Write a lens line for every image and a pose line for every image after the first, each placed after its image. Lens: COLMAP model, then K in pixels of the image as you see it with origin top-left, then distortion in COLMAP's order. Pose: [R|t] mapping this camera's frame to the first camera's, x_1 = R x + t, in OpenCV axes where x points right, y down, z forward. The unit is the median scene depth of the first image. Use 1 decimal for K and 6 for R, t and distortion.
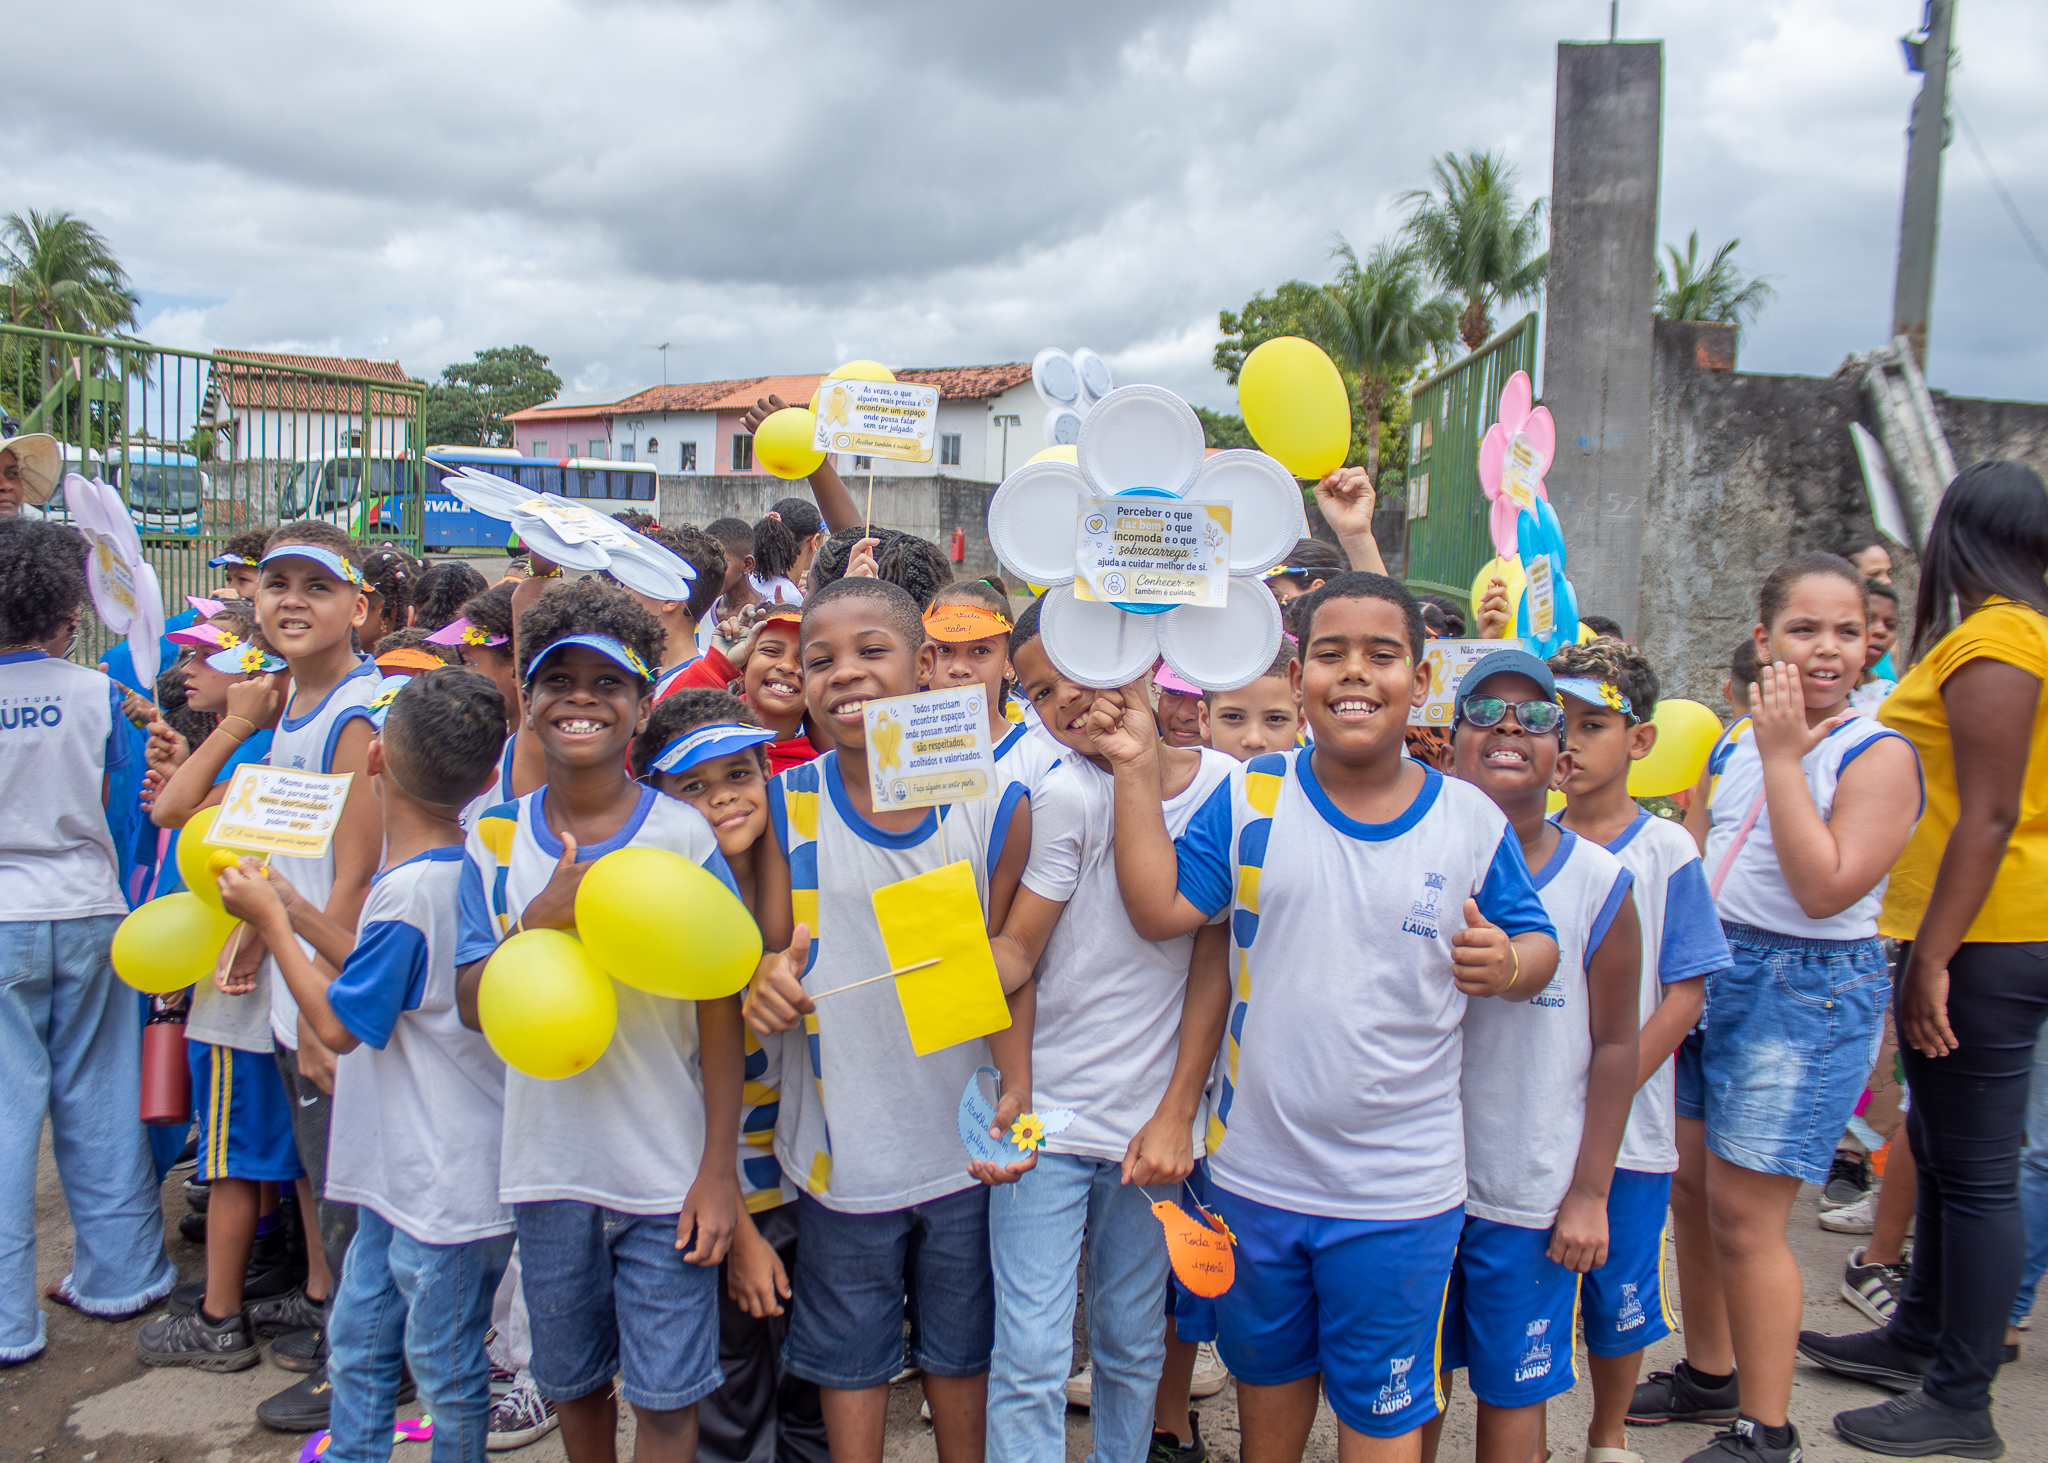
lens RADIAL K [[1798.9, 0, 1024.0], [0, 1798.9, 731.5], [0, 0, 1]] dist [-0.157237, 0.129053]
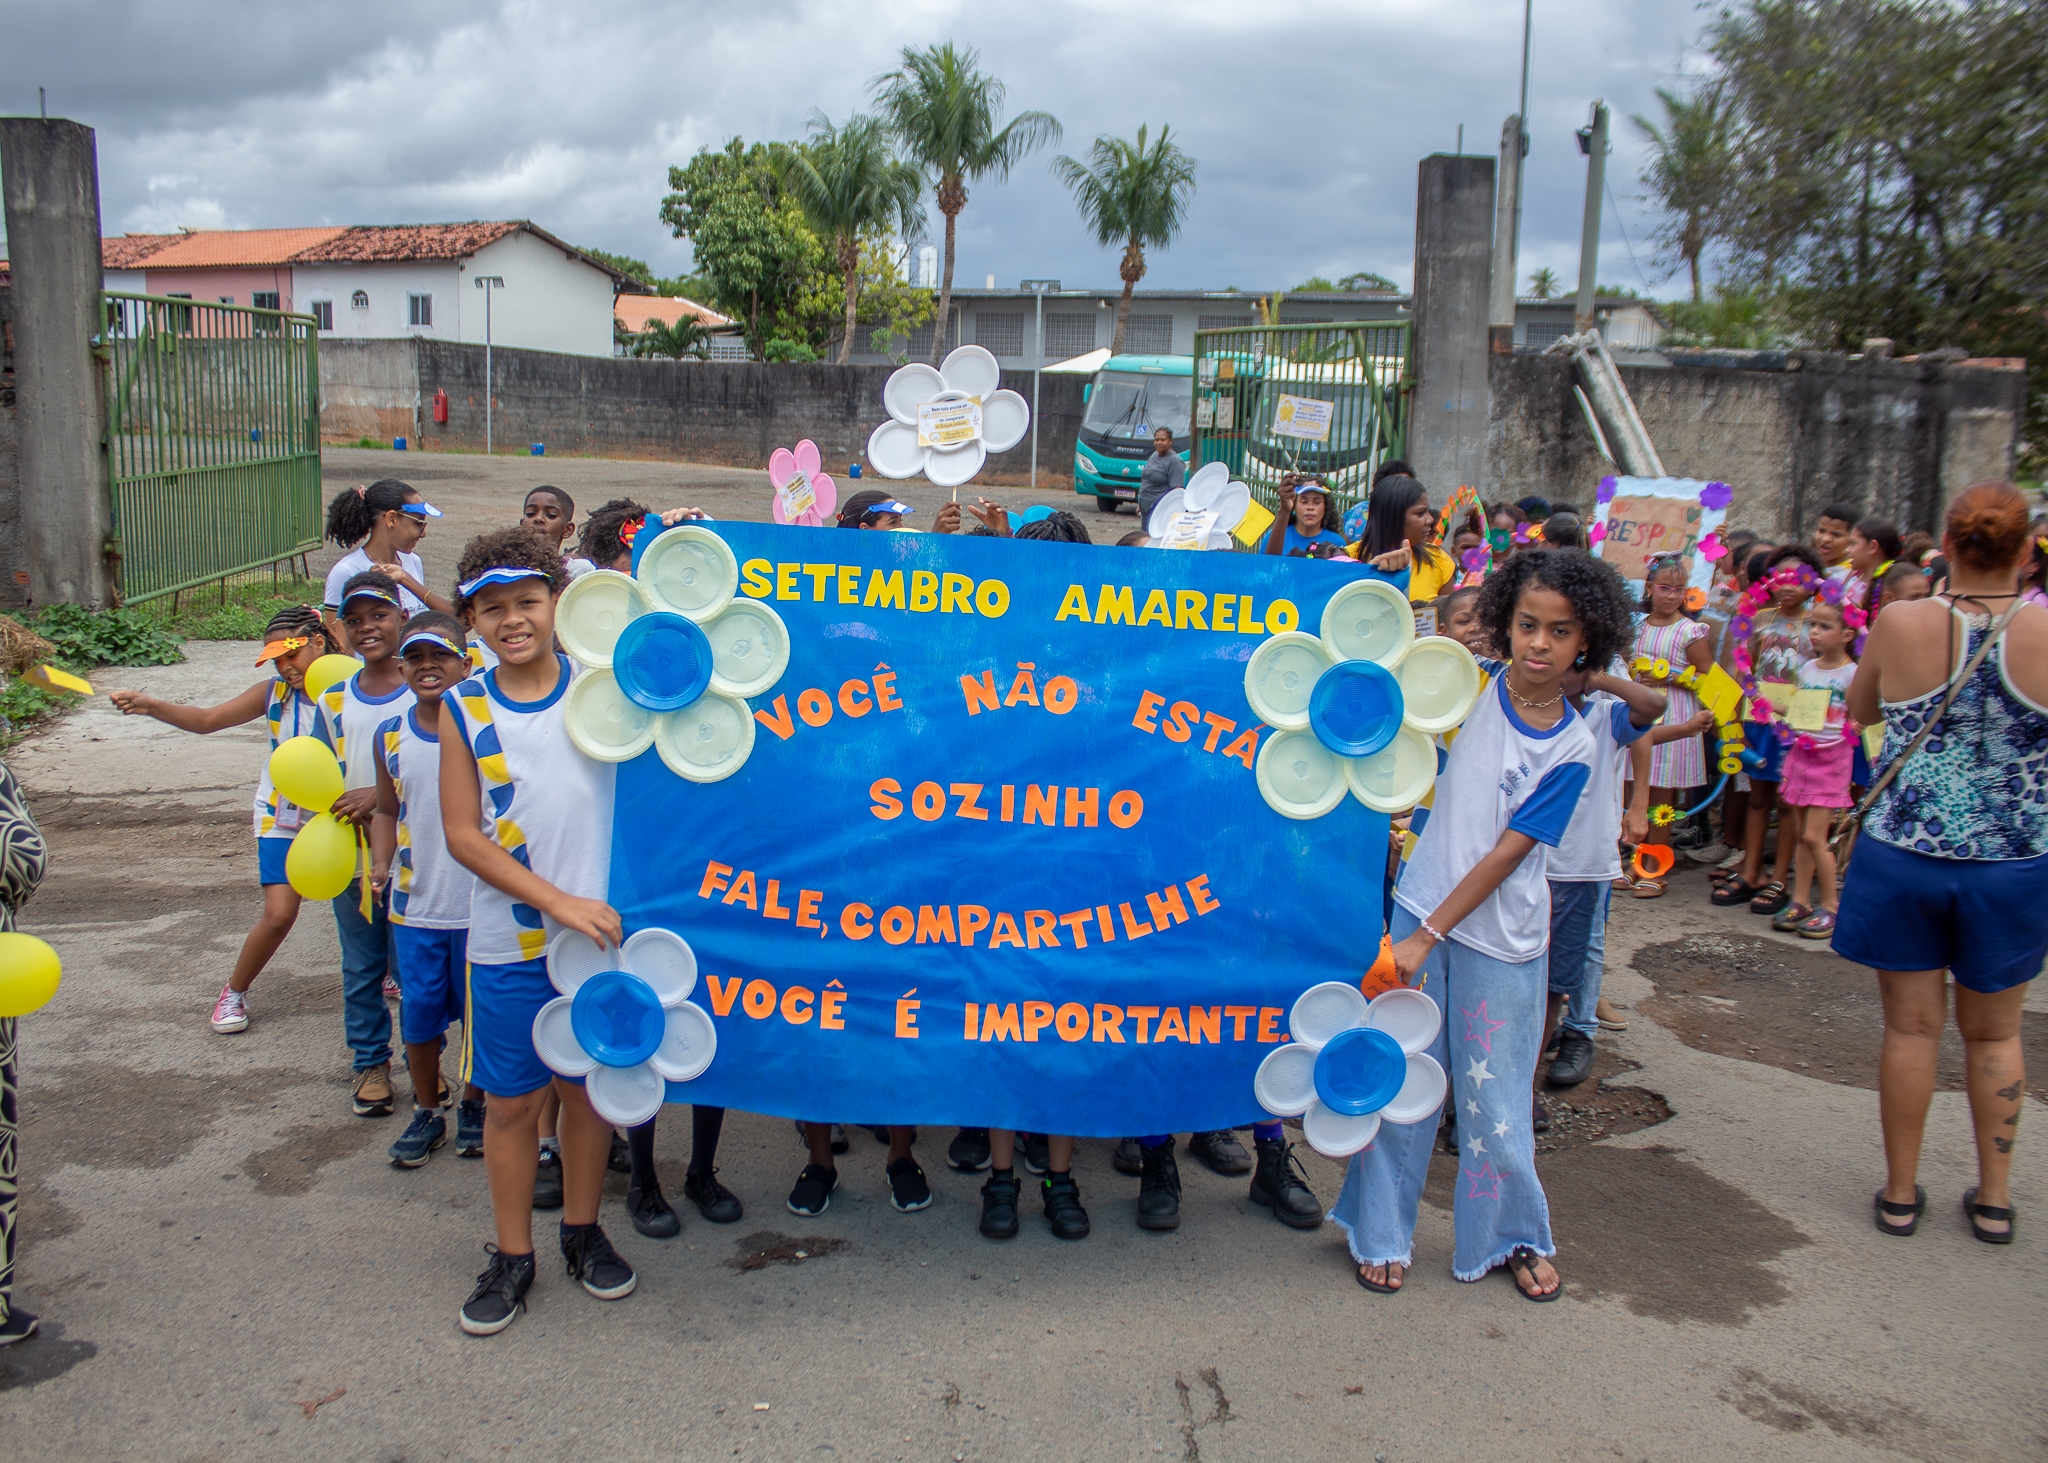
lens RADIAL K [[1798.9, 0, 1024.0], [0, 1798.9, 731.5], [0, 0, 1]] dist [-0.157237, 0.129053]
pose [[0.936617, -0.080771, 0.340917, -0.093122], [0.048813, 0.993656, 0.101314, -0.007560], [-0.346937, -0.078251, 0.934618, -0.060732]]
